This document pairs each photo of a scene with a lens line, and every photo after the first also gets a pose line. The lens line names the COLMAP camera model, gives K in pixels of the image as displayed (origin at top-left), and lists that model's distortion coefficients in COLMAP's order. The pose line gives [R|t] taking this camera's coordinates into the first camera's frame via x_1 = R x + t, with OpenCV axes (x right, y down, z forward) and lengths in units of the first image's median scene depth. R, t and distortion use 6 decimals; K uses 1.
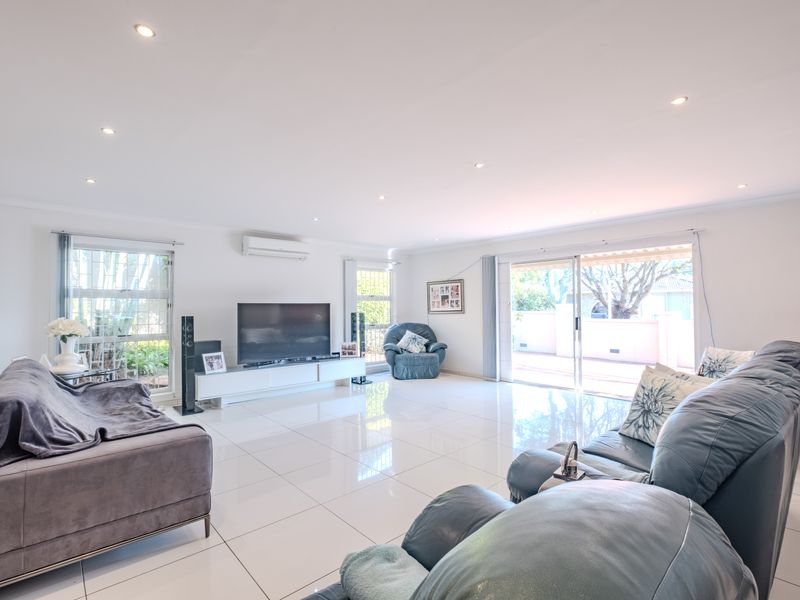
lens RADIAL K [[390.8, 0, 400.0], [0, 390.8, 300.0], [0, 0, 1]] dist [0.000109, -0.000449]
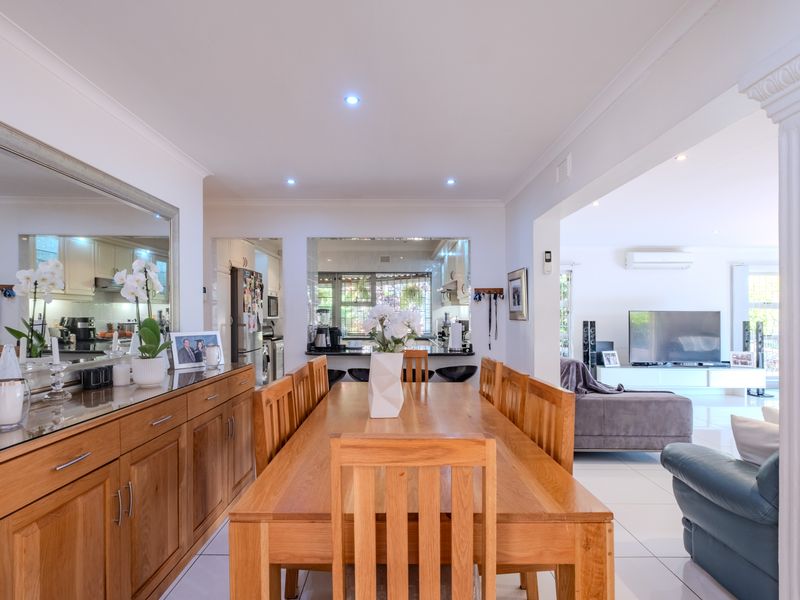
lens RADIAL K [[394.2, 0, 400.1], [0, 394.2, 319.6], [0, 0, 1]] dist [-0.000008, -0.000100]
pose [[0.734777, 0.019010, -0.678043, -0.098352], [0.003308, 0.999495, 0.031608, -0.004693], [0.678301, -0.025468, 0.734343, -0.300503]]
